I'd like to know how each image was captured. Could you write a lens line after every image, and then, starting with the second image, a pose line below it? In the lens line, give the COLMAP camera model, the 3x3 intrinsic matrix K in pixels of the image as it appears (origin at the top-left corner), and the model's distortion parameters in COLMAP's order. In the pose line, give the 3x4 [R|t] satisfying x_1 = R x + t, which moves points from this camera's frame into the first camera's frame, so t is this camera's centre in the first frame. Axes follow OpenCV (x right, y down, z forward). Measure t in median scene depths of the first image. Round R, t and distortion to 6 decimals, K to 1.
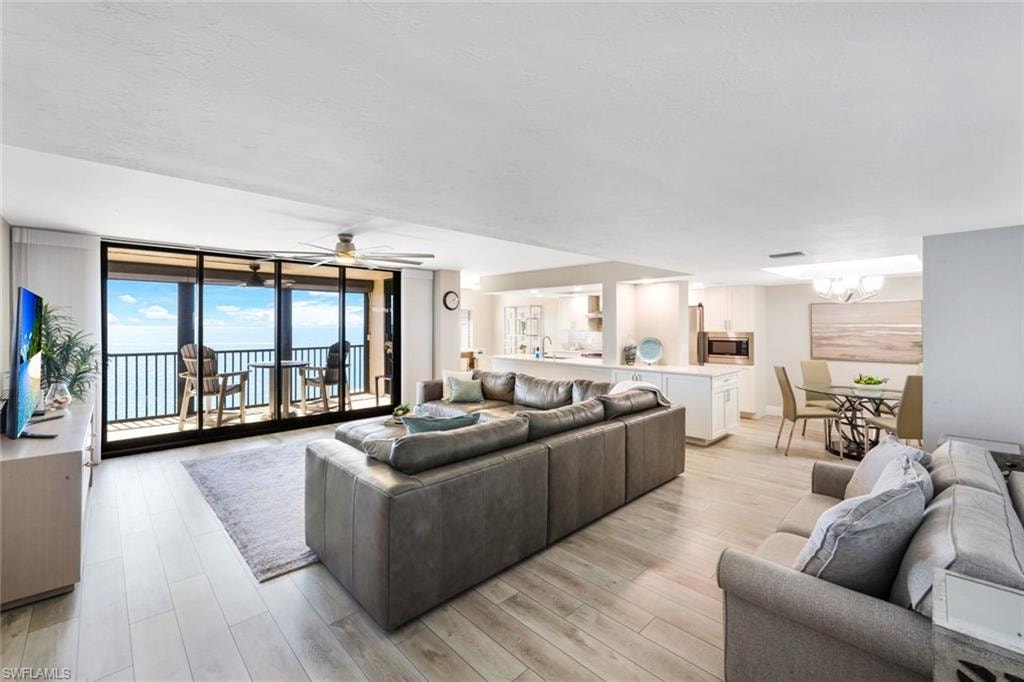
lens RADIAL K [[460.3, 0, 528.1], [0, 460.3, 320.9], [0, 0, 1]] dist [-0.001508, -0.000168]
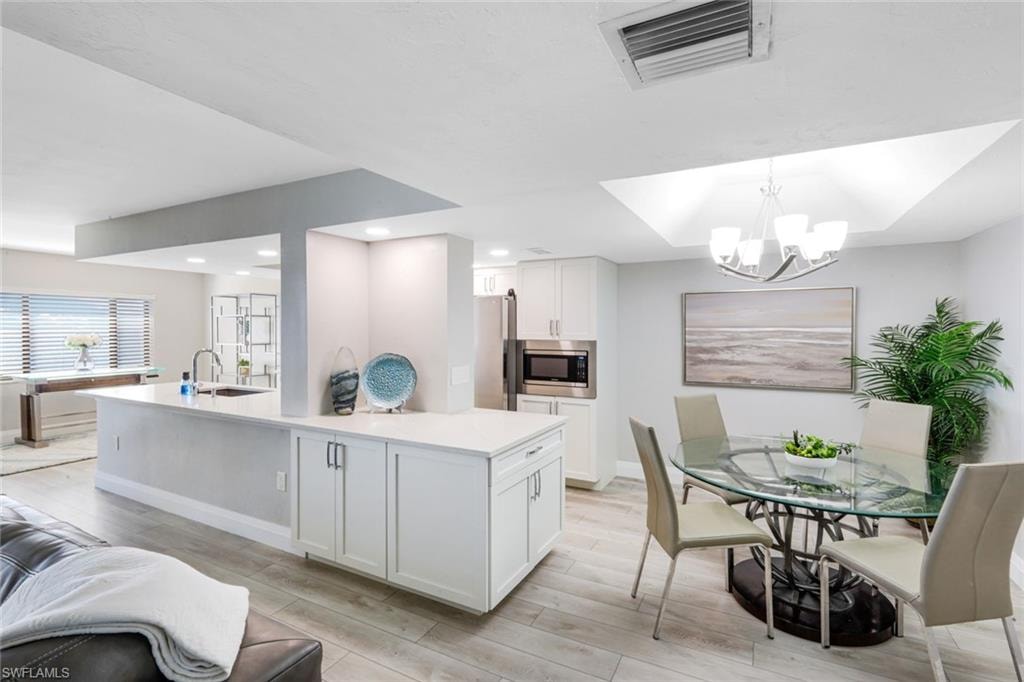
lens RADIAL K [[476.0, 0, 513.5], [0, 476.0, 336.9], [0, 0, 1]] dist [-0.003548, -0.000354]
pose [[0.966905, -0.000266, 0.255137, 0.247297], [-0.006487, 0.999651, 0.025627, 0.005685], [-0.255055, -0.026434, 0.966565, 0.471571]]
